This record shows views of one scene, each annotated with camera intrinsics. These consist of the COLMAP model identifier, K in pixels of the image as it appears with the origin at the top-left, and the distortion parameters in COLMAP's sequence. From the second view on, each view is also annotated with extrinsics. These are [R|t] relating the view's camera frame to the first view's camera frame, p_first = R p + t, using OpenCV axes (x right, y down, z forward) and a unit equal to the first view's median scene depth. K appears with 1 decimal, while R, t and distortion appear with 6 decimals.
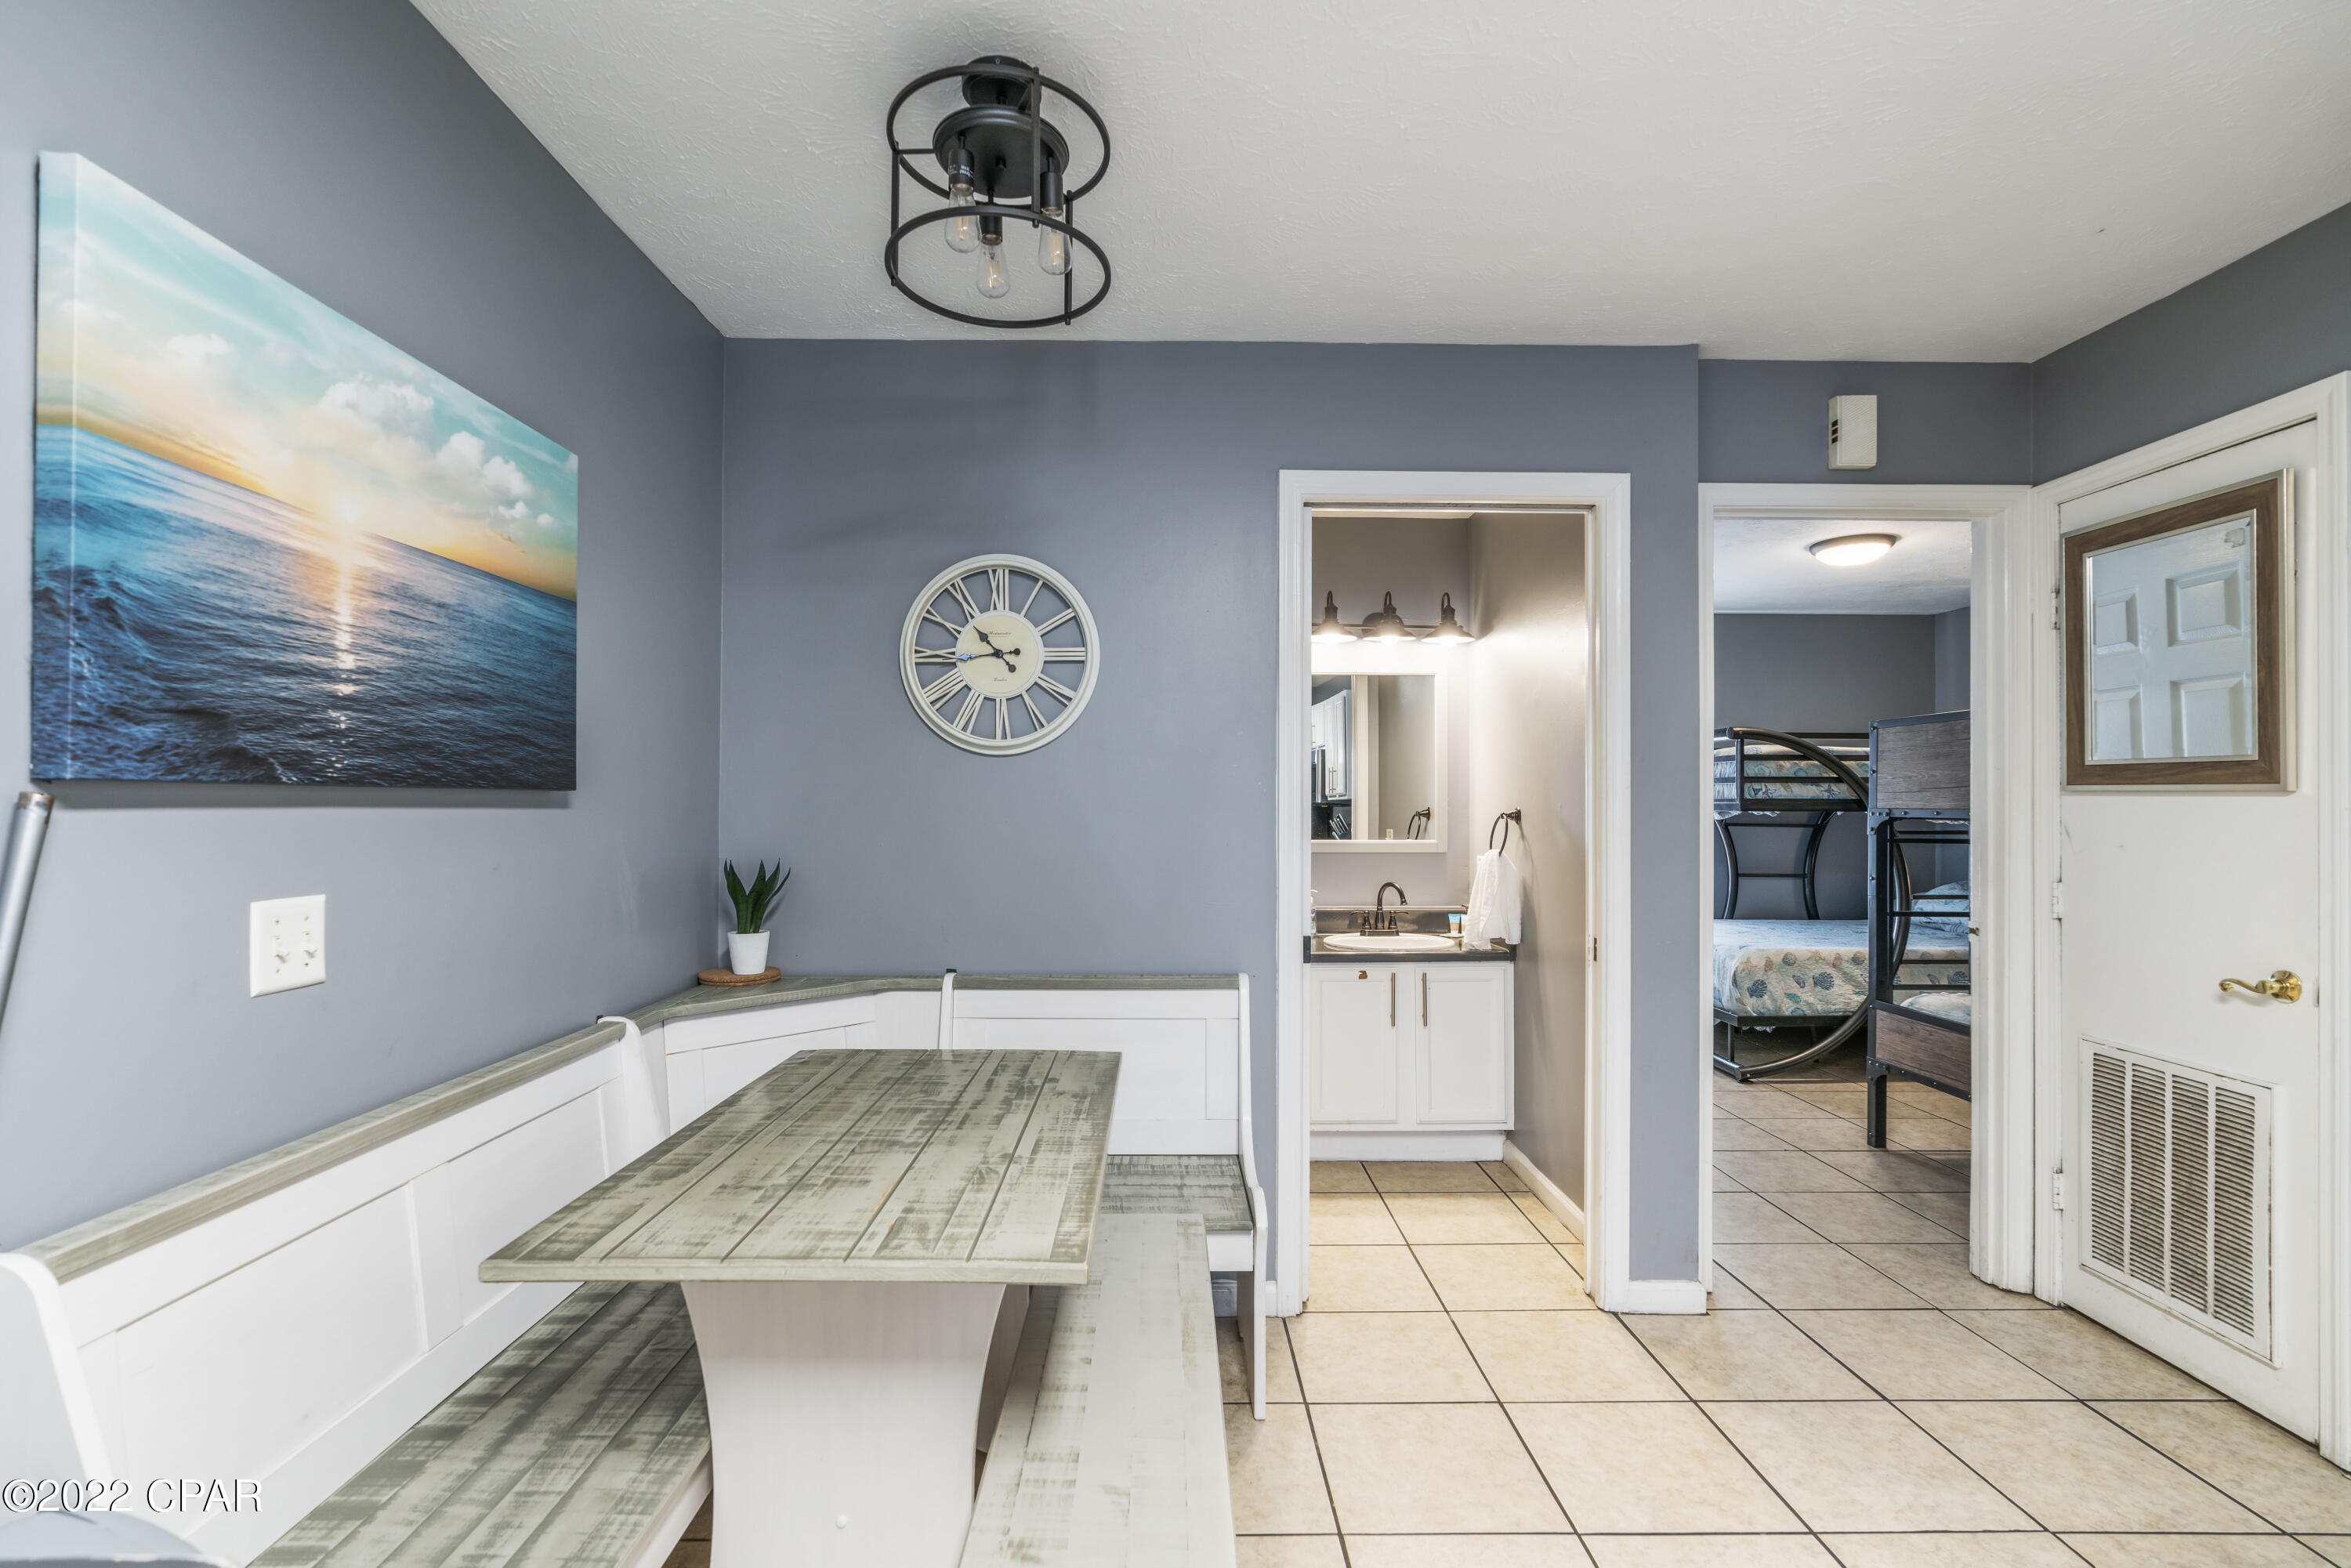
lens RADIAL K [[1061.5, 0, 1170.4], [0, 1061.5, 792.7], [0, 0, 1]] dist [-0.003786, 0.000283]
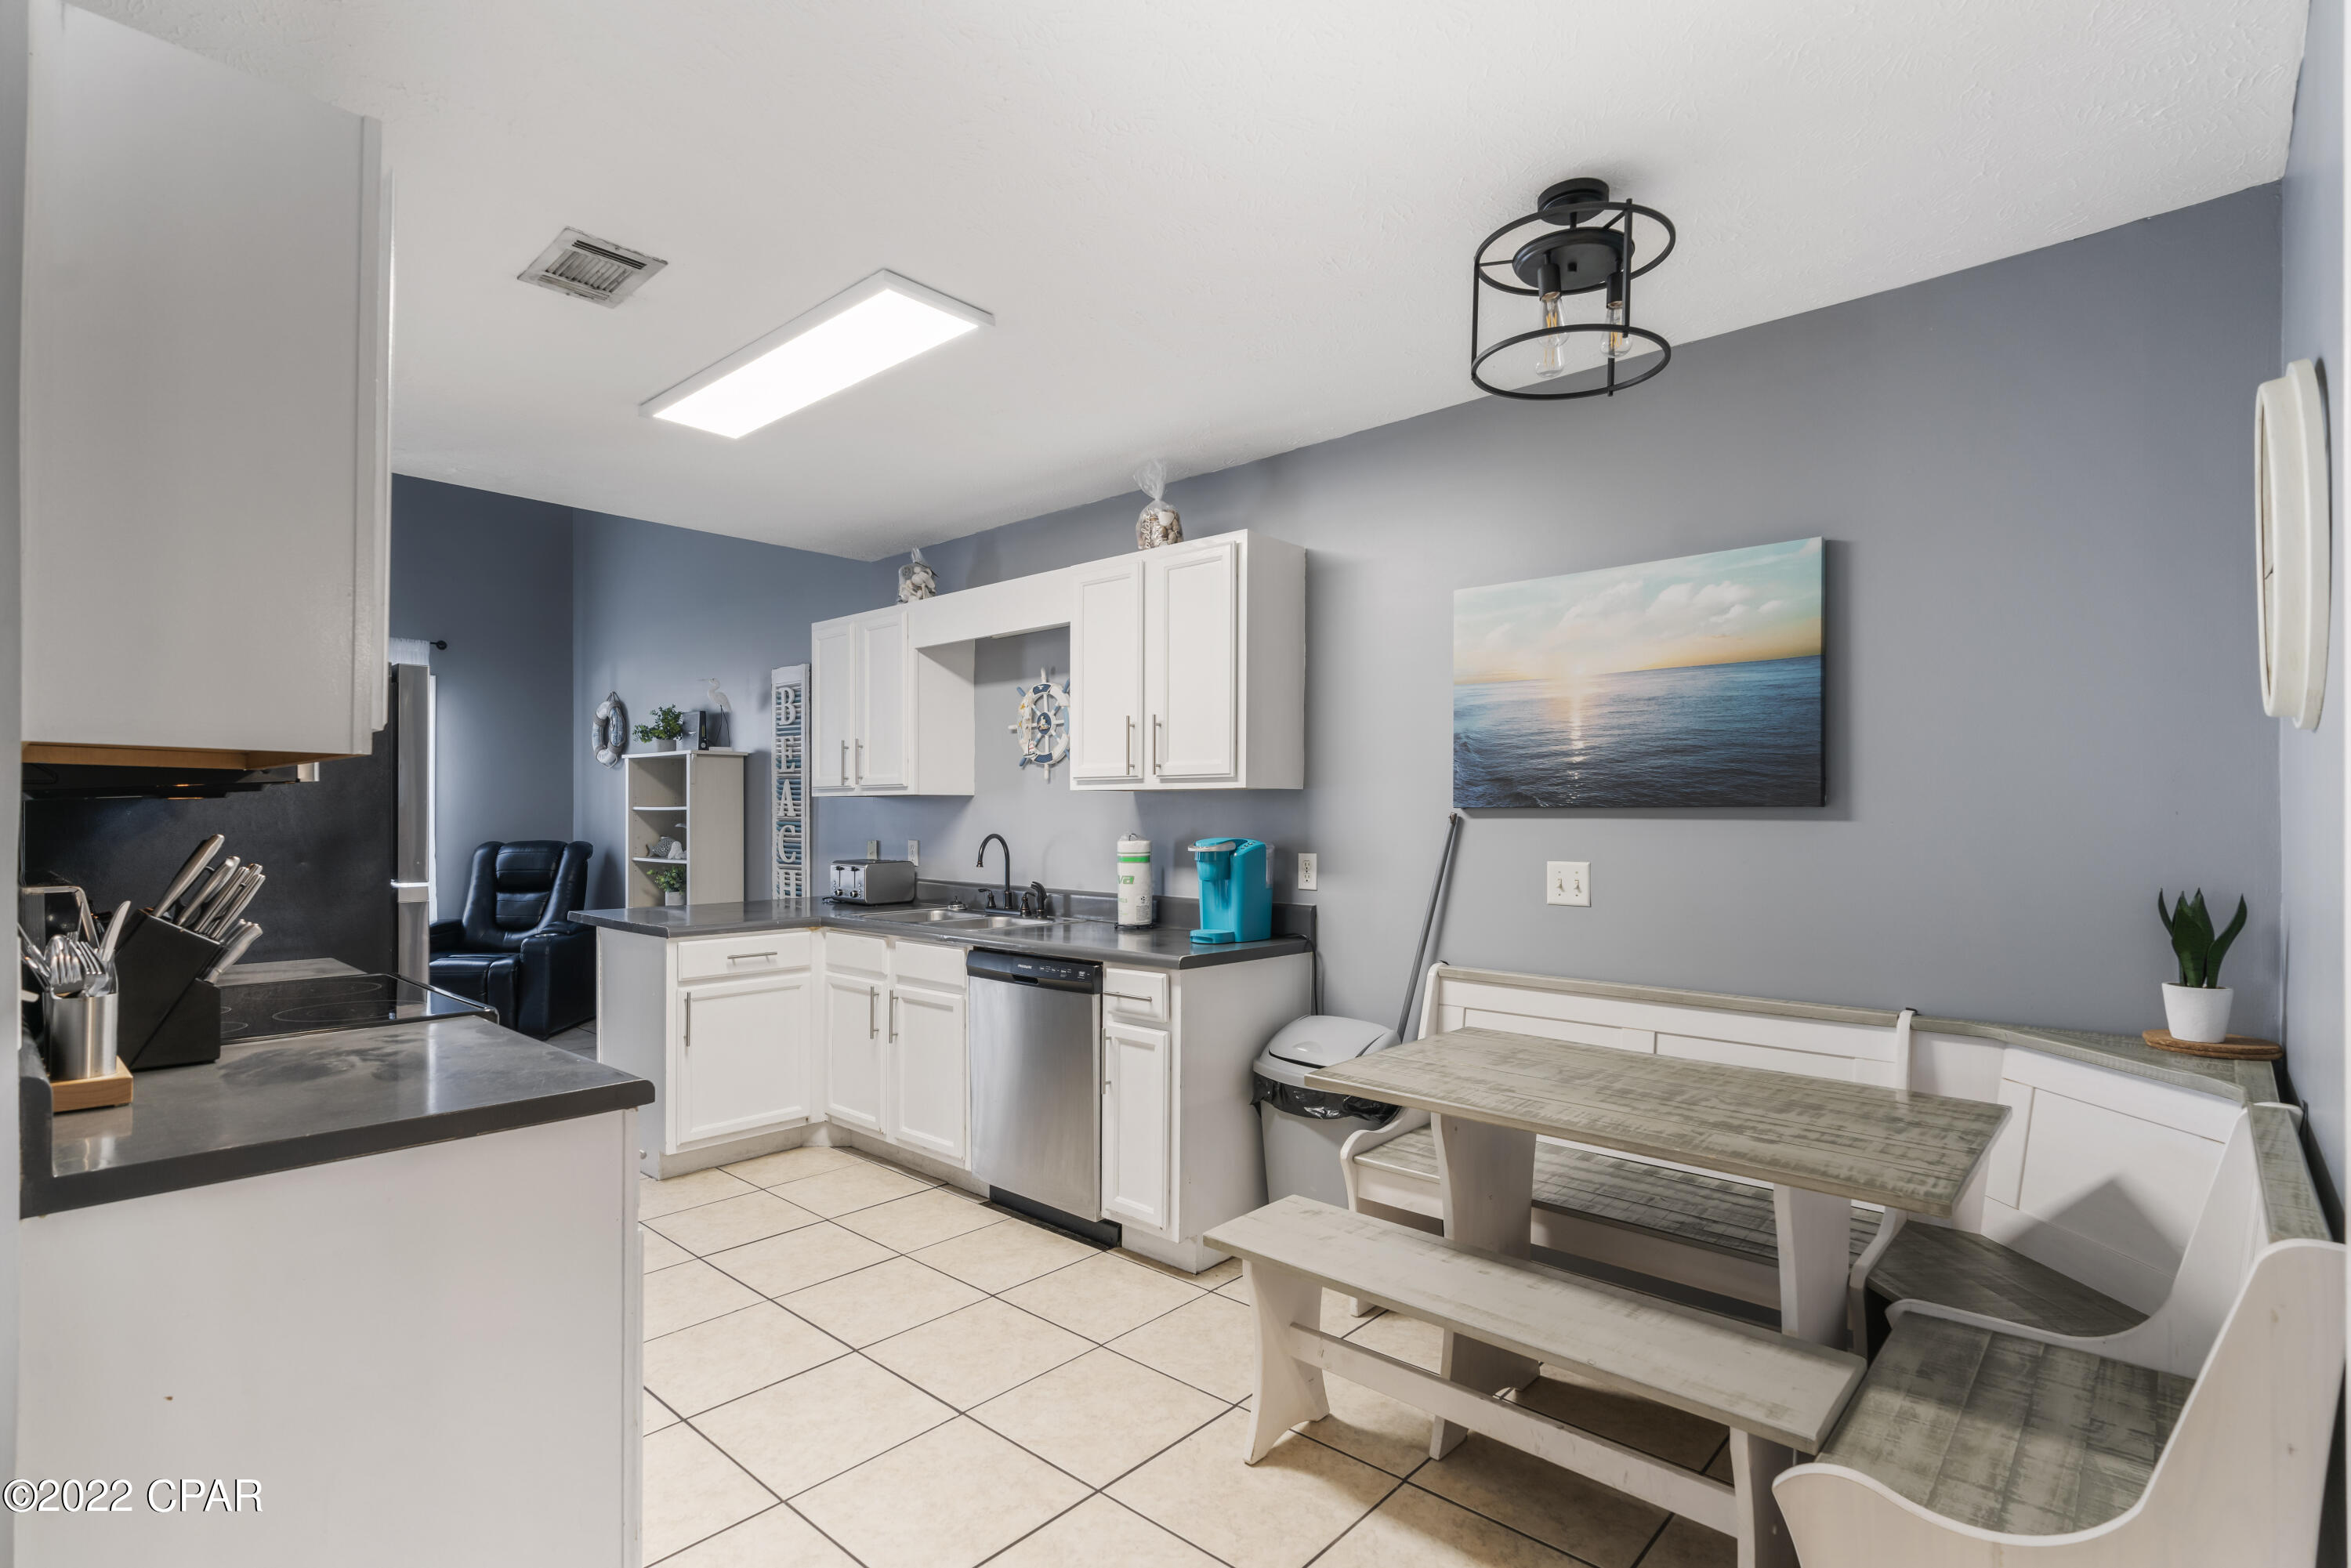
lens RADIAL K [[1123.9, 0, 1155.3], [0, 1123.9, 819.6], [0, 0, 1]] dist [-0.015195, -0.000187]
pose [[-0.692505, -0.003445, -0.721405, 1.225601], [0.001895, 0.999976, -0.006595, 0.027024], [0.721410, -0.005934, -0.692482, 1.788044]]
